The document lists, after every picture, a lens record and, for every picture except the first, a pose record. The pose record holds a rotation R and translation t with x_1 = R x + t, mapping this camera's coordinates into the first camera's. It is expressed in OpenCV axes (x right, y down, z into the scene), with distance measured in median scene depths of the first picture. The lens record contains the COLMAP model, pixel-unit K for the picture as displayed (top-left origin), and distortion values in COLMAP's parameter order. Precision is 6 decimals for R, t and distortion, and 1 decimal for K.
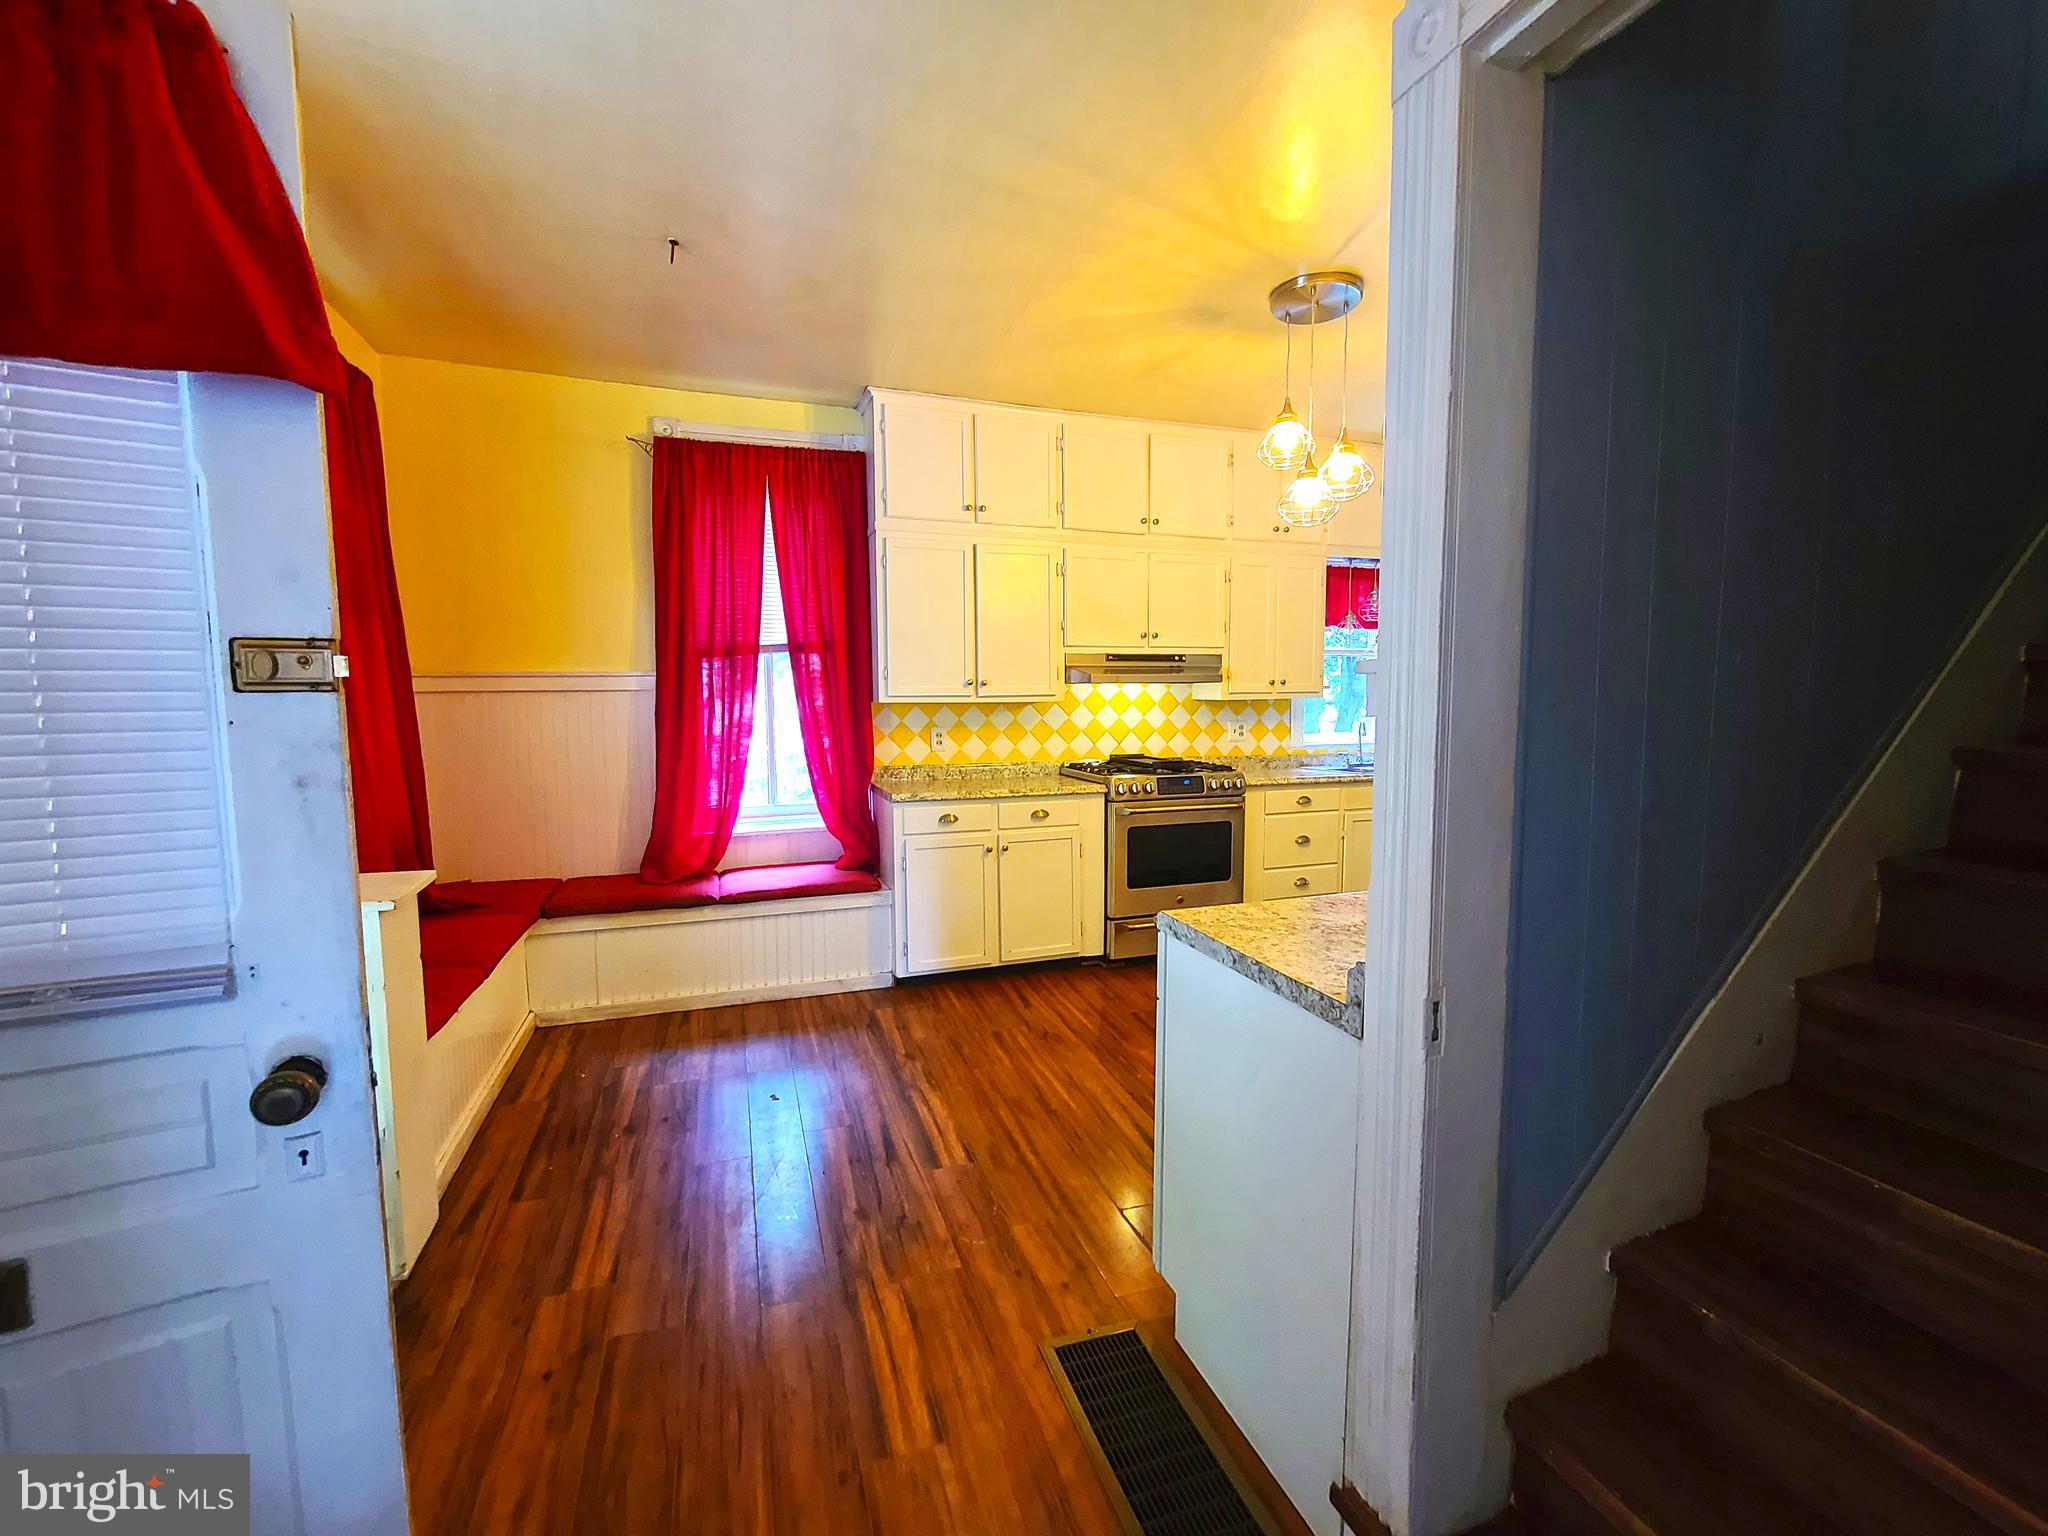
lens RADIAL K [[847.2, 0, 1028.7], [0, 847.2, 764.4], [0, 0, 1]] dist [-0.002133, -0.000498]
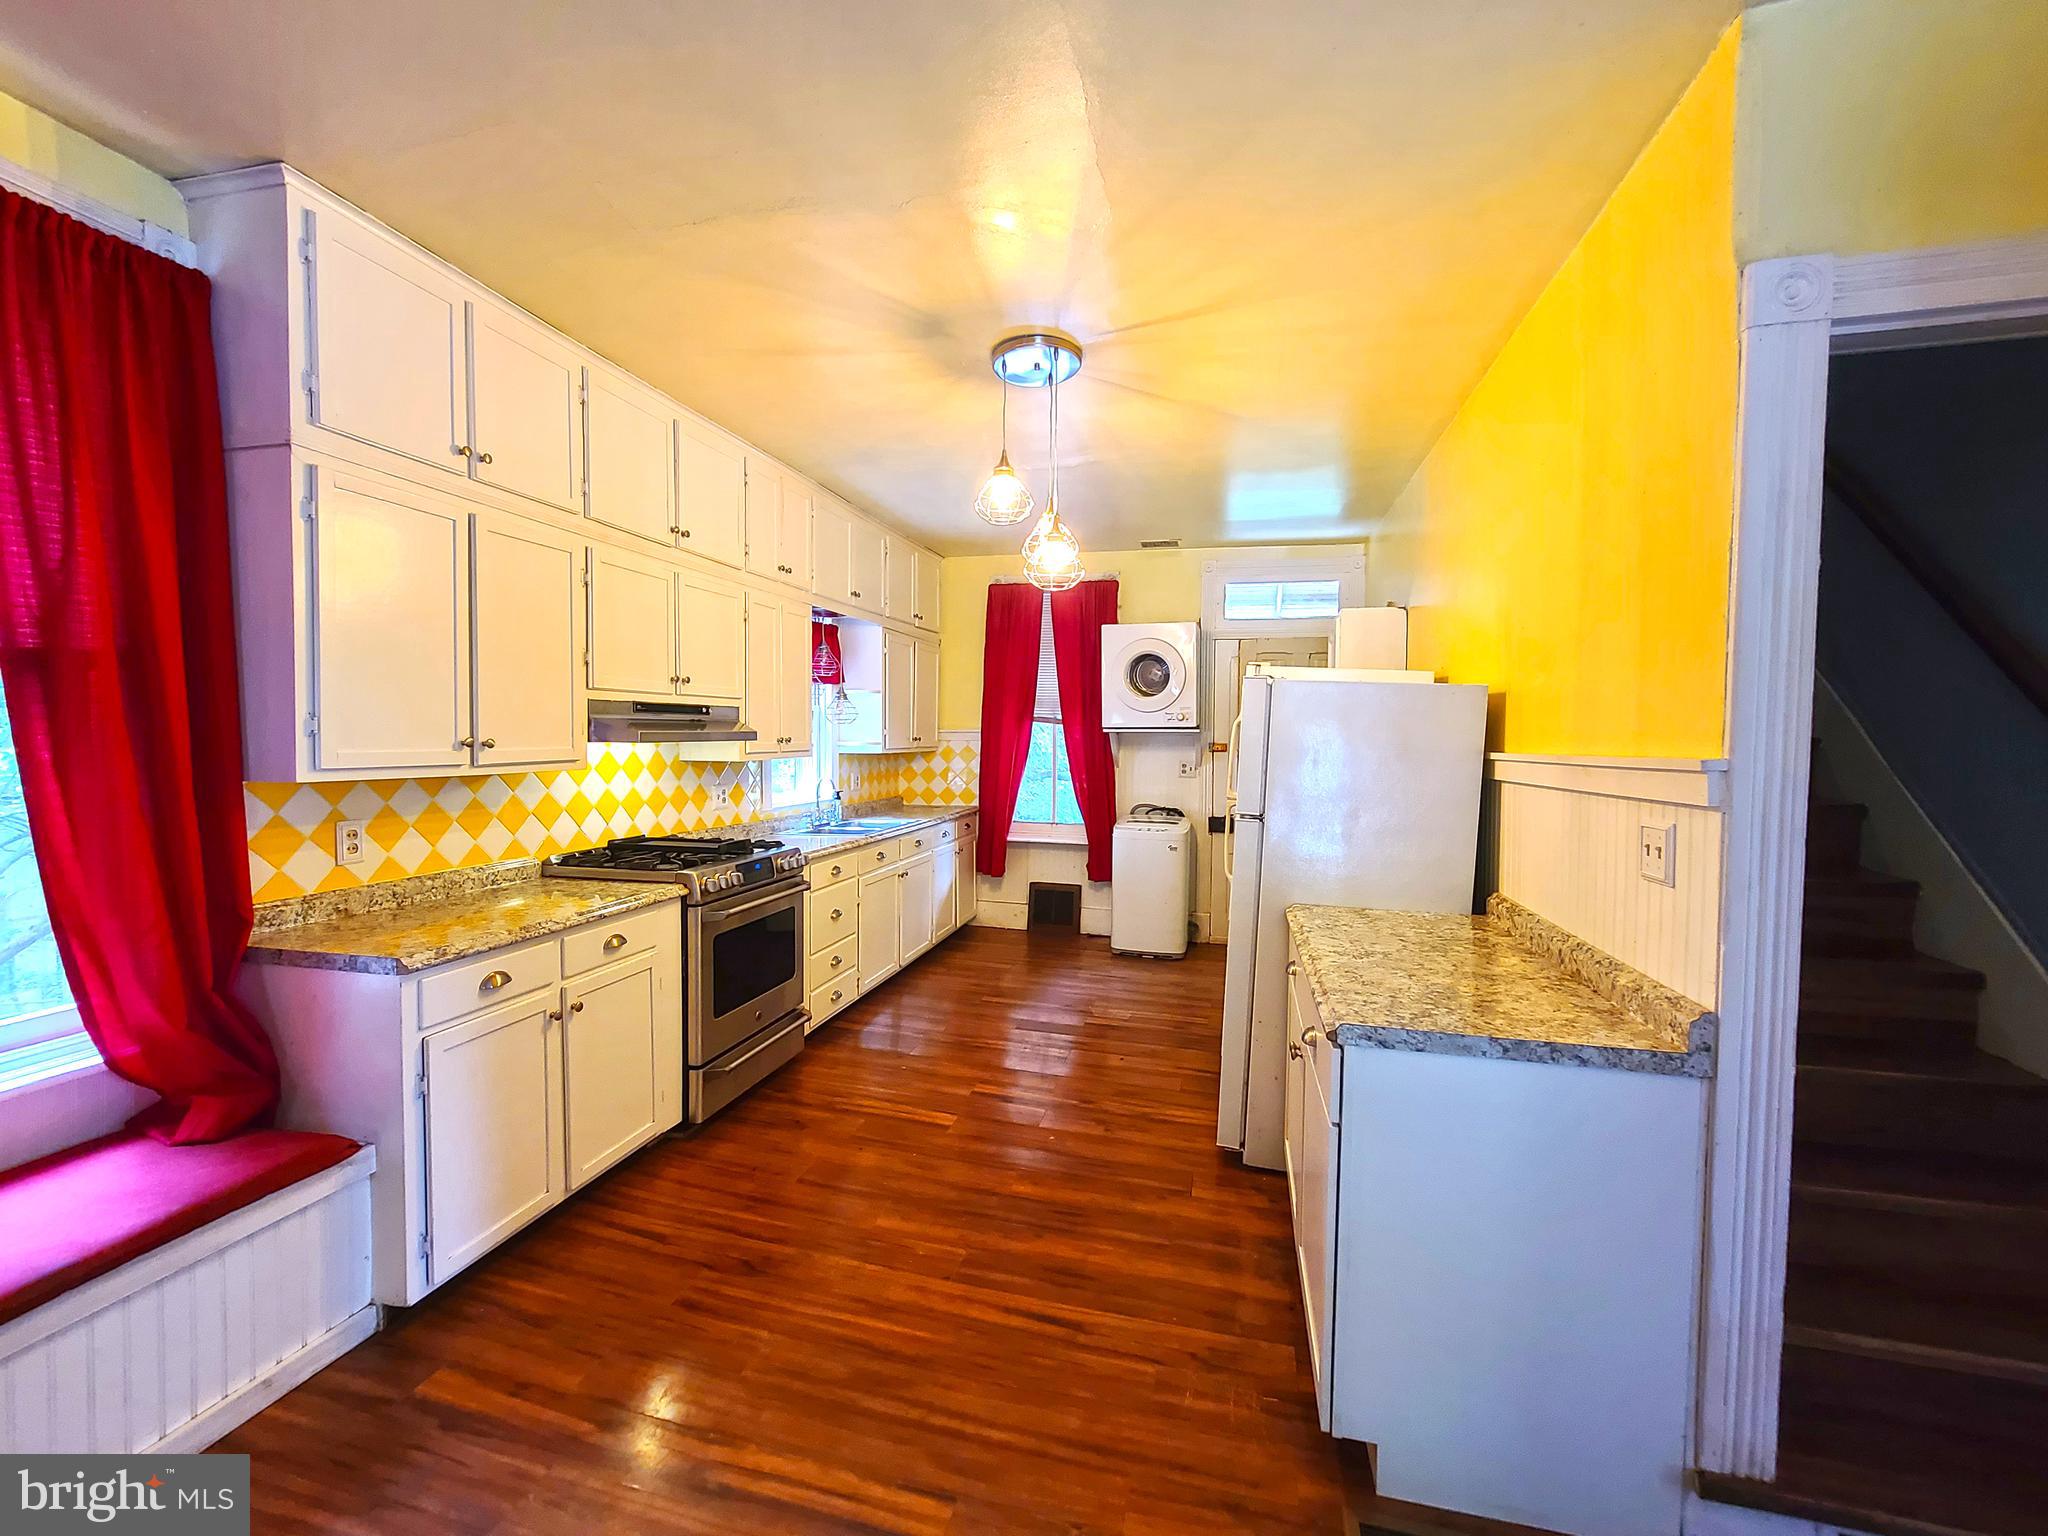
lens RADIAL K [[847.2, 0, 1027.3], [0, 847.2, 764.6], [0, 0, 1]] dist [-0.002133, -0.000498]
pose [[0.552190, -0.019979, 0.833479, -0.352228], [0.061382, 0.997974, -0.016745, -0.048112], [-0.831456, 0.060407, 0.552297, 0.352821]]
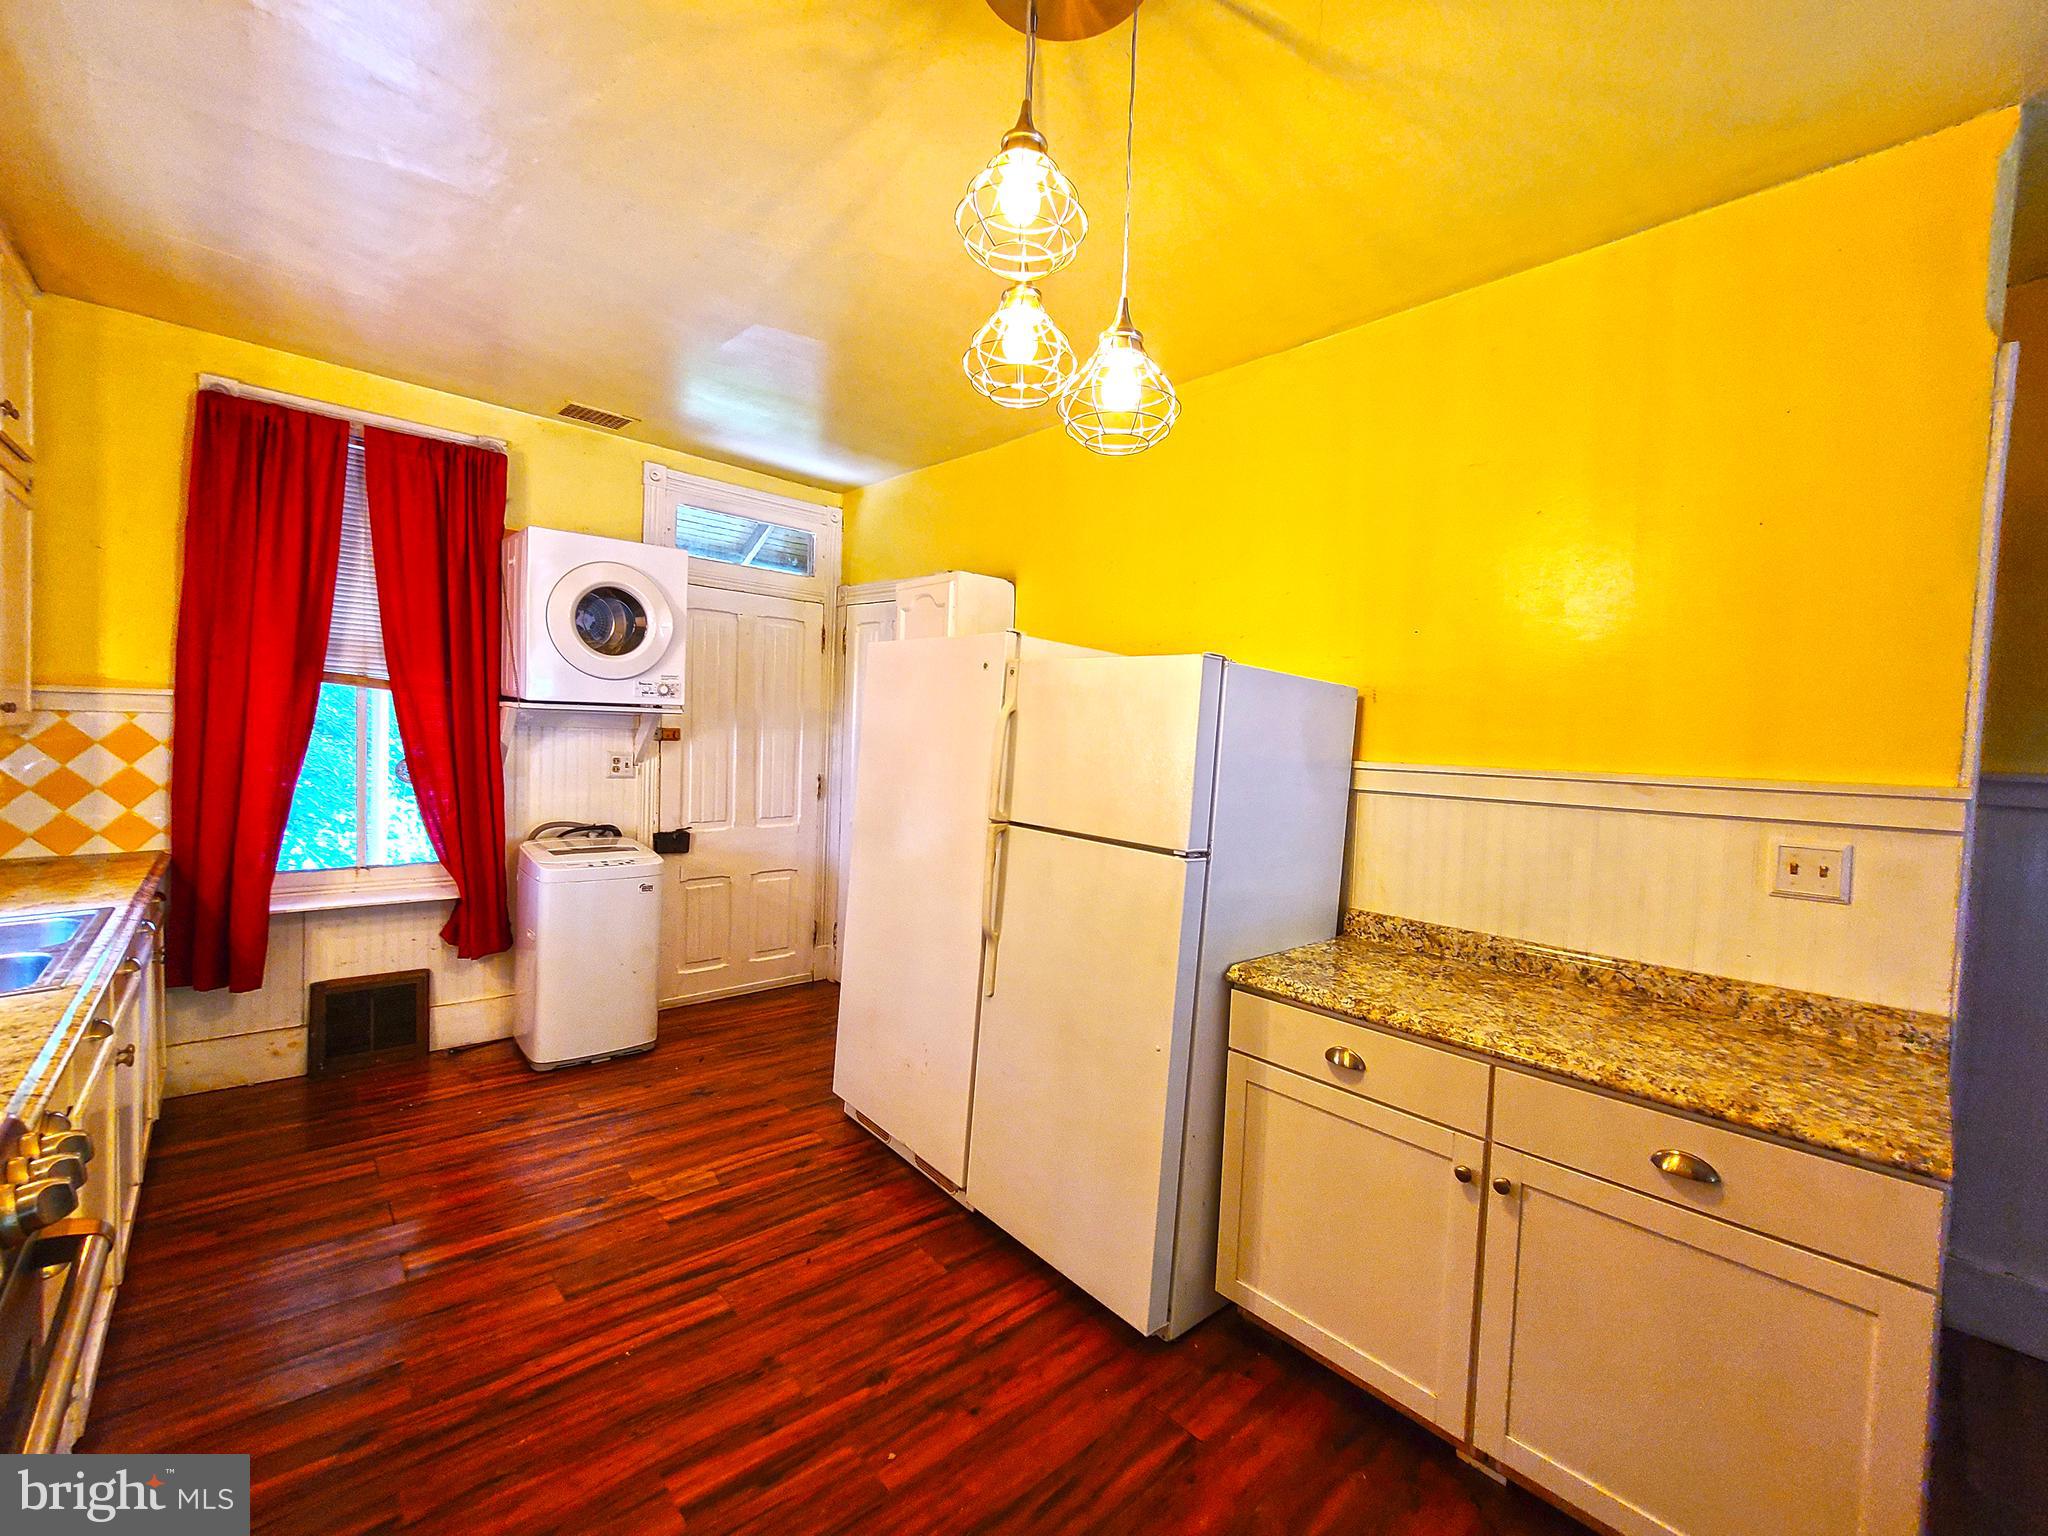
lens RADIAL K [[847.2, 0, 1021.7], [0, 847.2, 764.0], [0, 0, 1]] dist [-0.002133, -0.000498]
pose [[-0.385184, -0.045713, 0.921707, -0.074203], [0.043746, 0.996745, 0.067716, -0.096841], [-0.921803, 0.066404, -0.381930, 0.878608]]
